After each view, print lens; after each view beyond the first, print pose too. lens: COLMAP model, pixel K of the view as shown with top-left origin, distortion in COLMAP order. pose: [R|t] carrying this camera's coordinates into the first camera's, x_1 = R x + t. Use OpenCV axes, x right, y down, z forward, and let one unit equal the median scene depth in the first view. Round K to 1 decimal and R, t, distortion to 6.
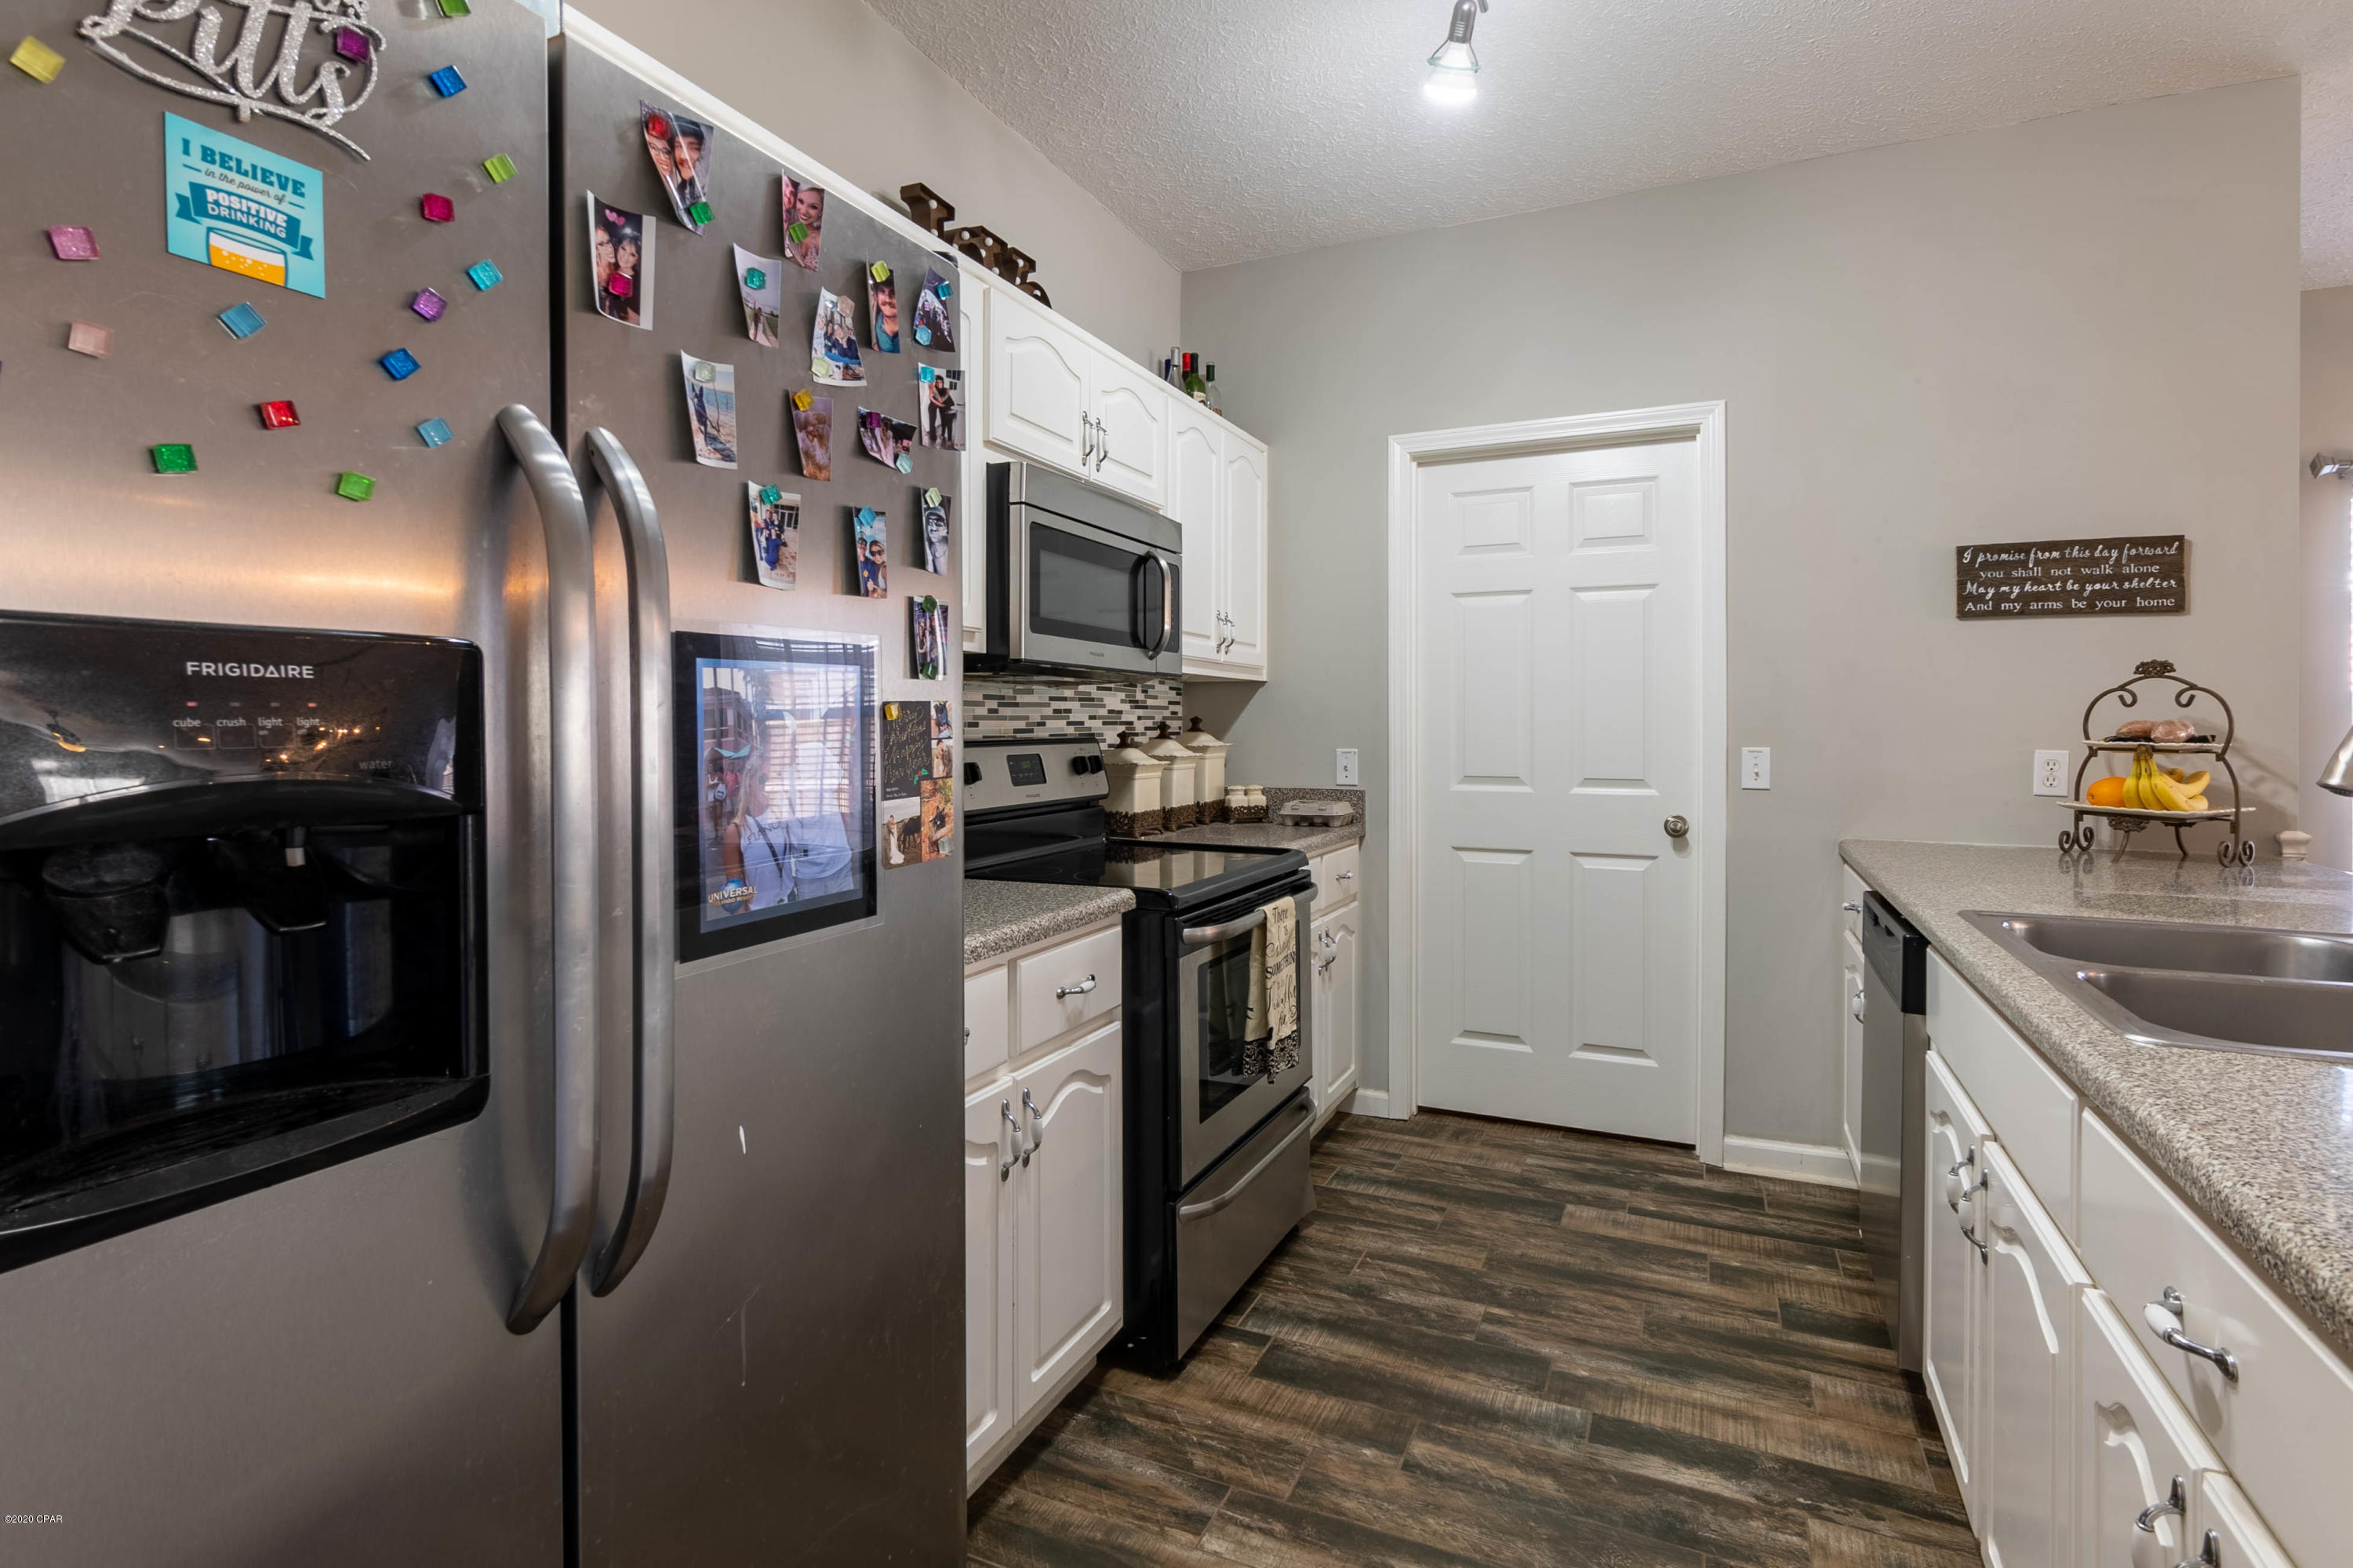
lens RADIAL K [[1114.5, 0, 1206.8], [0, 1114.5, 729.0], [0, 0, 1]] dist [0.001042, 0.000348]
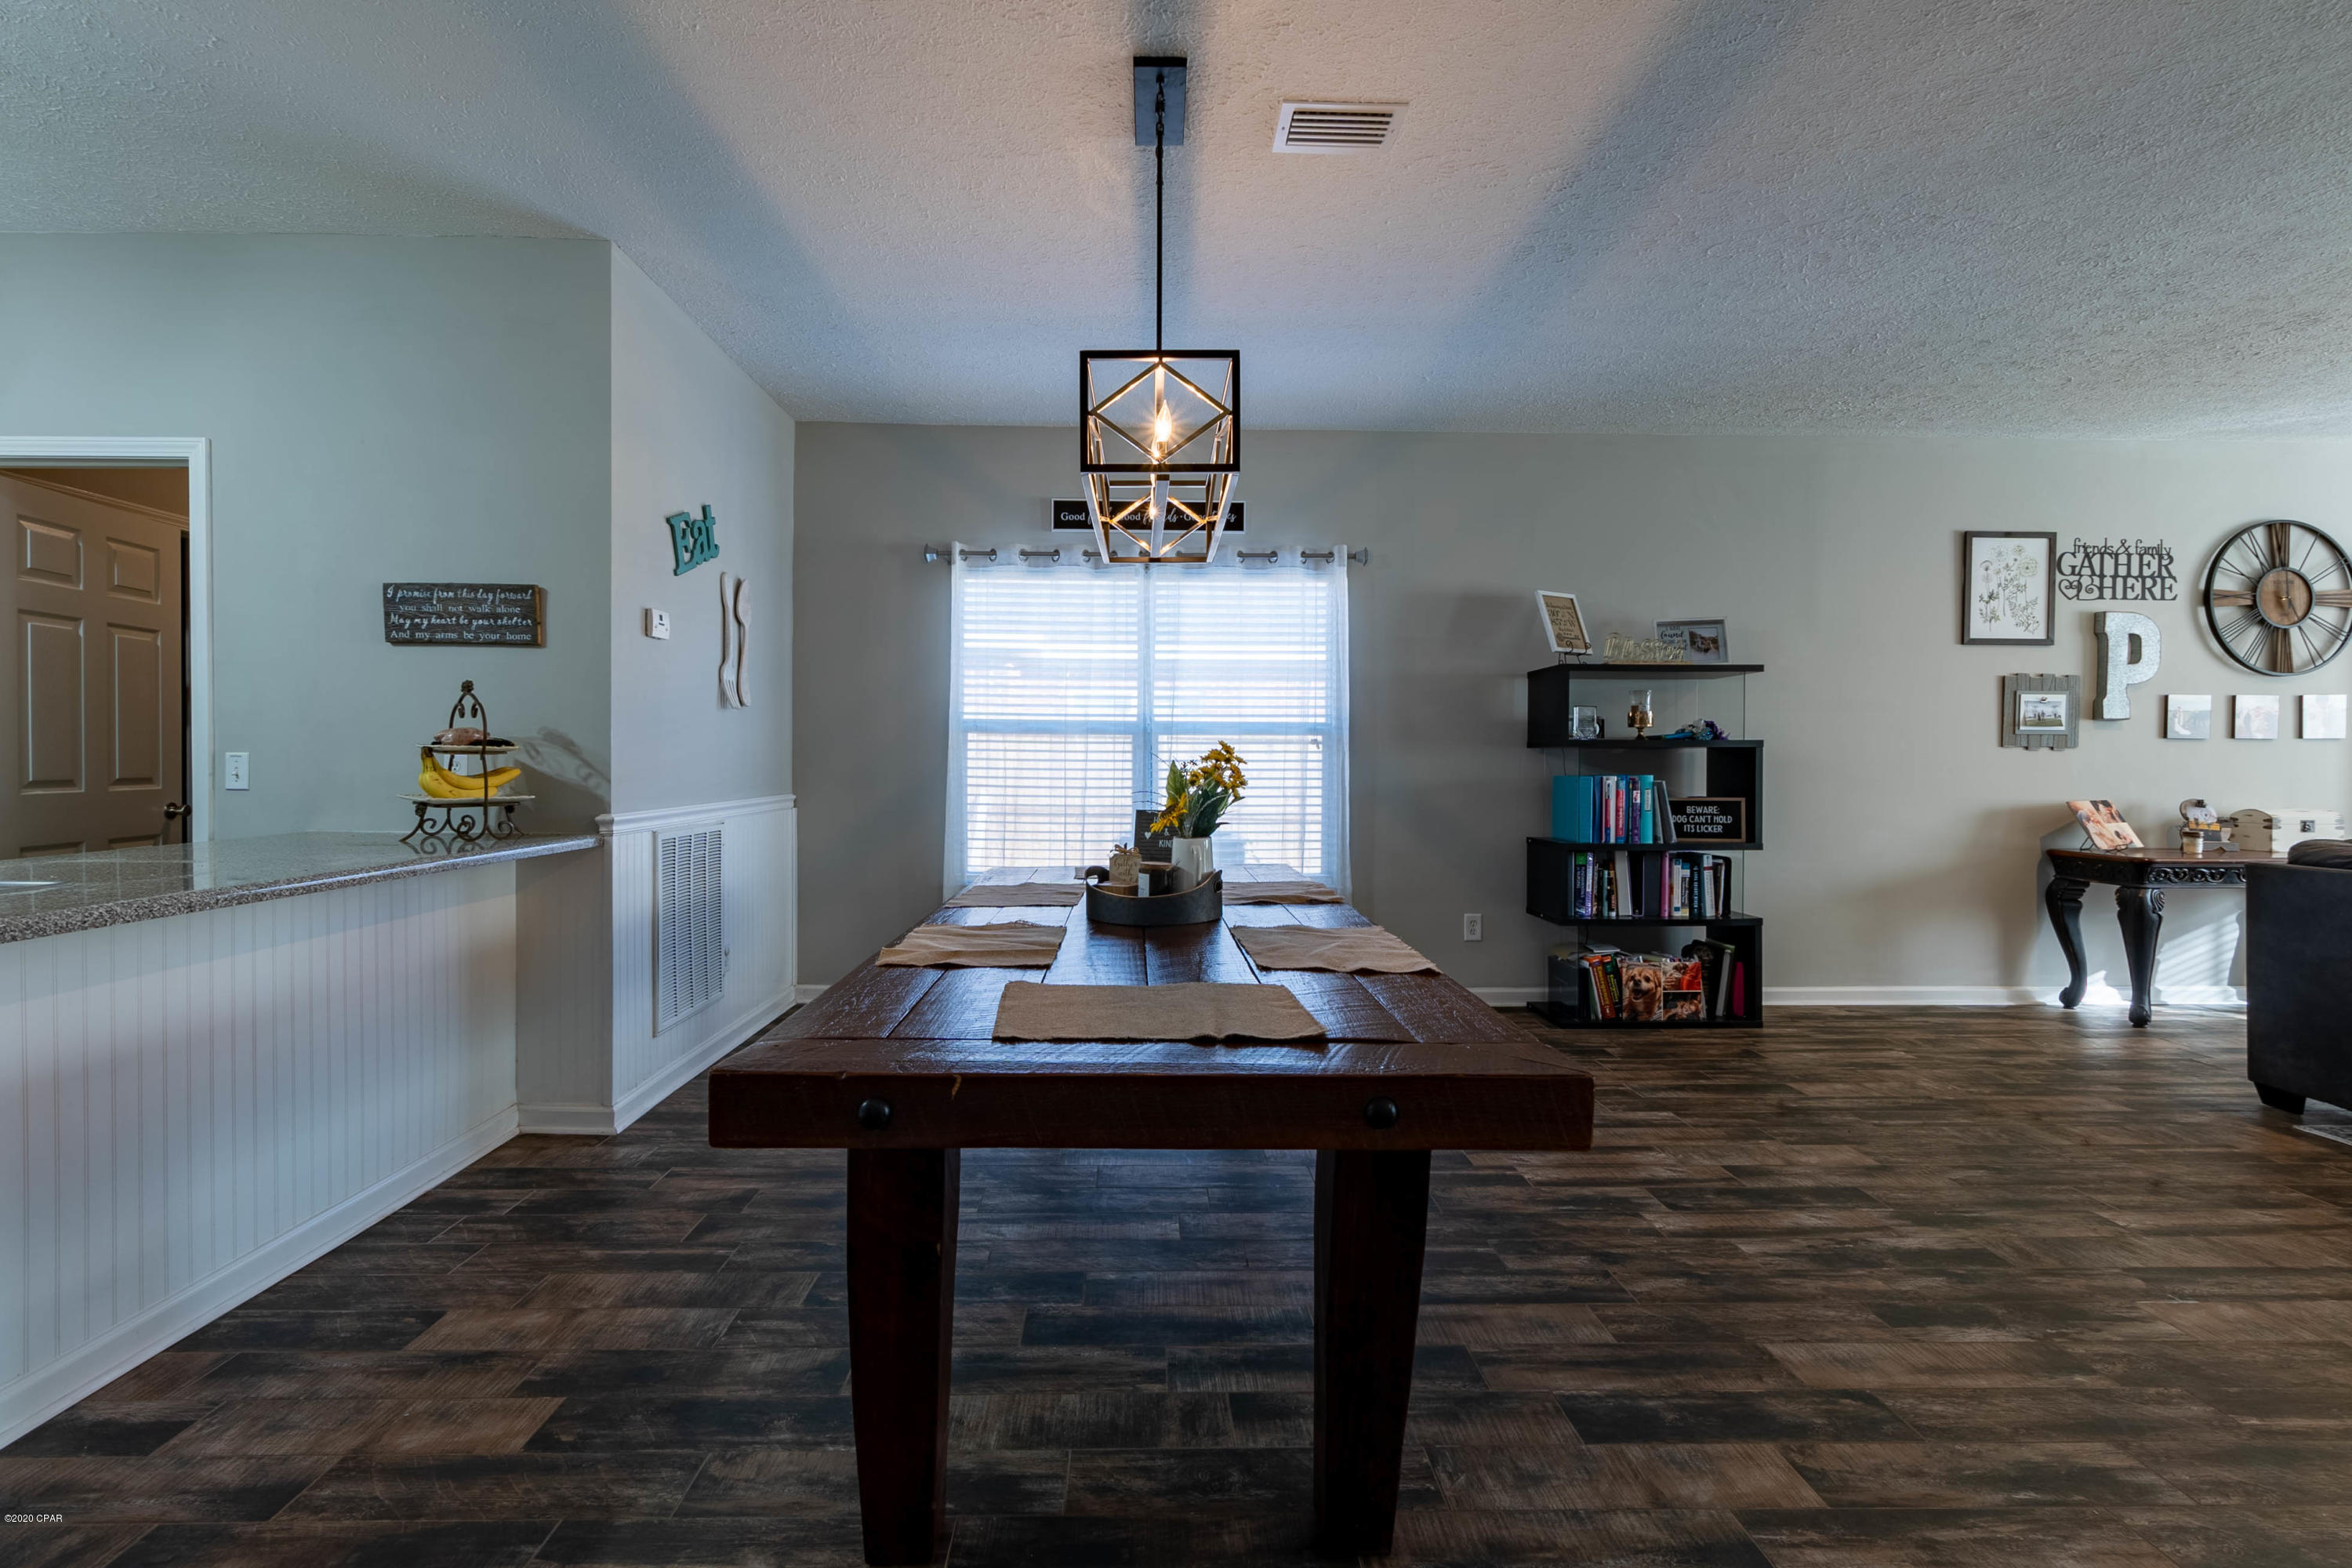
lens RADIAL K [[1032.4, 0, 1148.5], [0, 1032.4, 772.8], [0, 0, 1]] dist [-0.004604, 0.001255]
pose [[0.901596, -0.003240, 0.432568, 0.983415], [-0.001439, 0.999944, 0.010489, 0.028259], [-0.432577, -0.010079, 0.901540, -0.370470]]
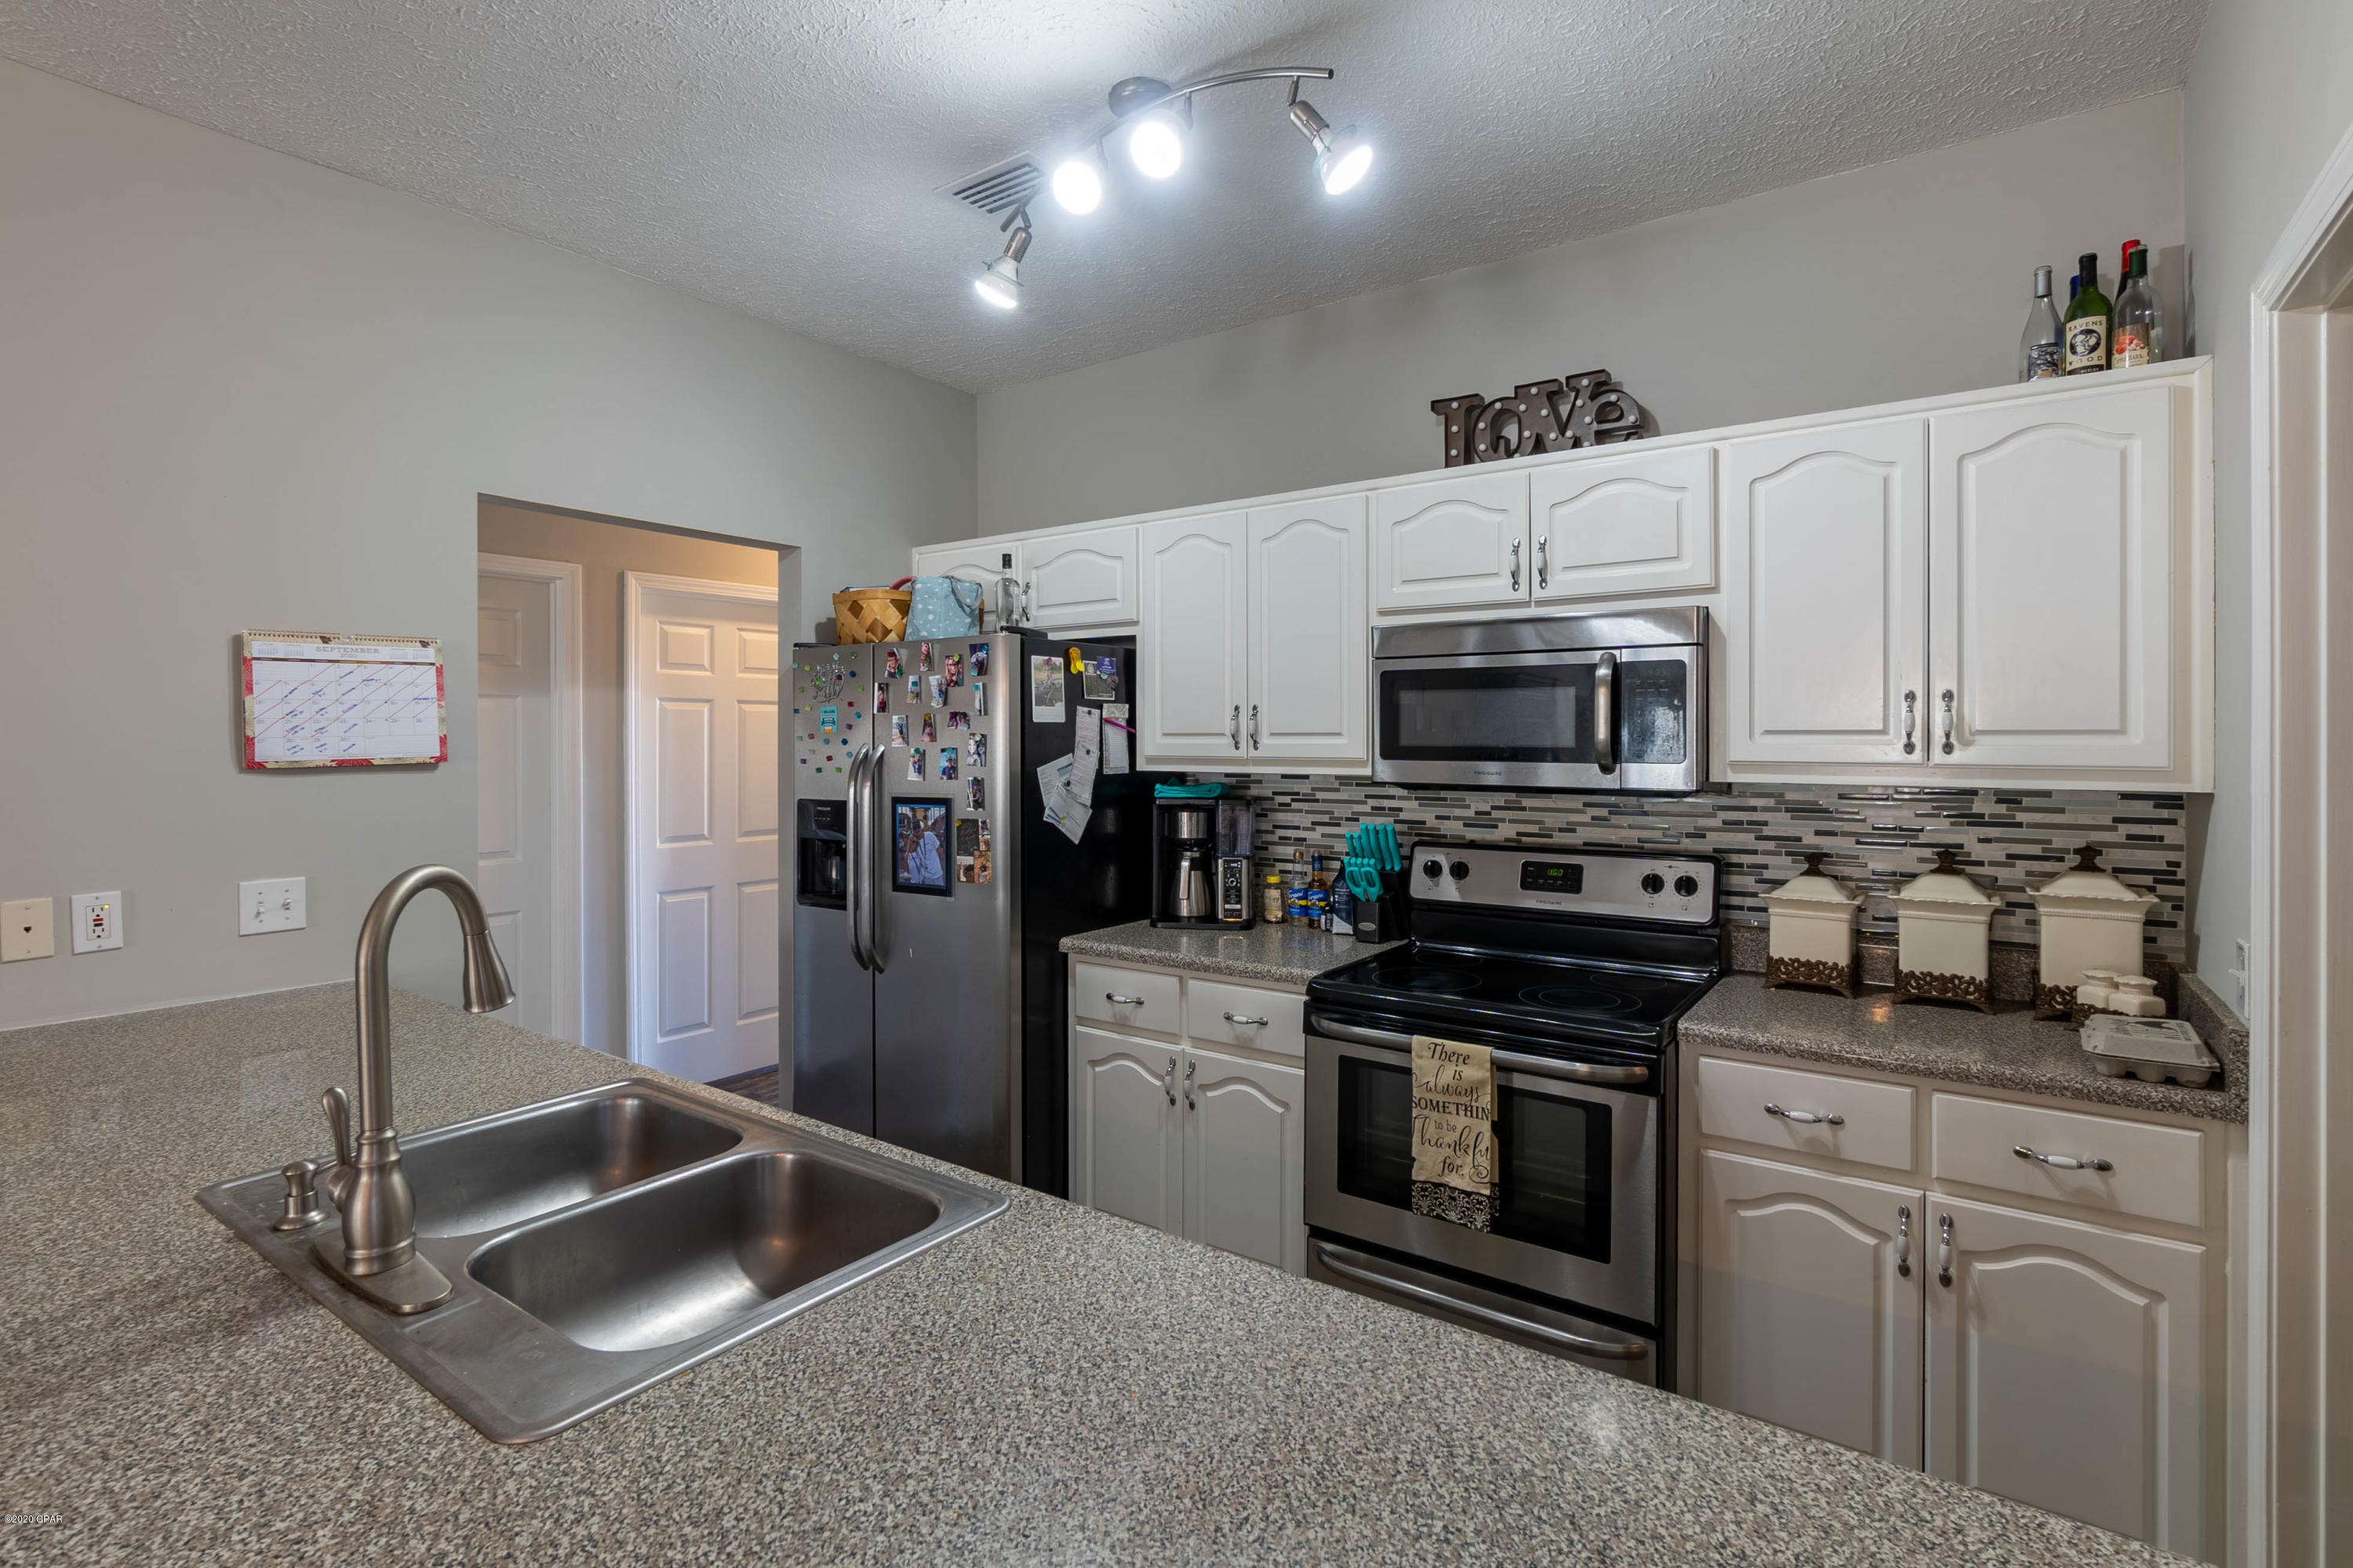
lens RADIAL K [[1092.8, 0, 1174.1], [0, 1092.8, 743.7], [0, 0, 1]] dist [-0.003961, -0.000644]
pose [[-0.203582, 0.001610, -0.979057, 0.885880], [-0.004322, 0.999987, 0.002543, -0.087115], [0.979048, 0.004749, -0.203572, 0.832580]]
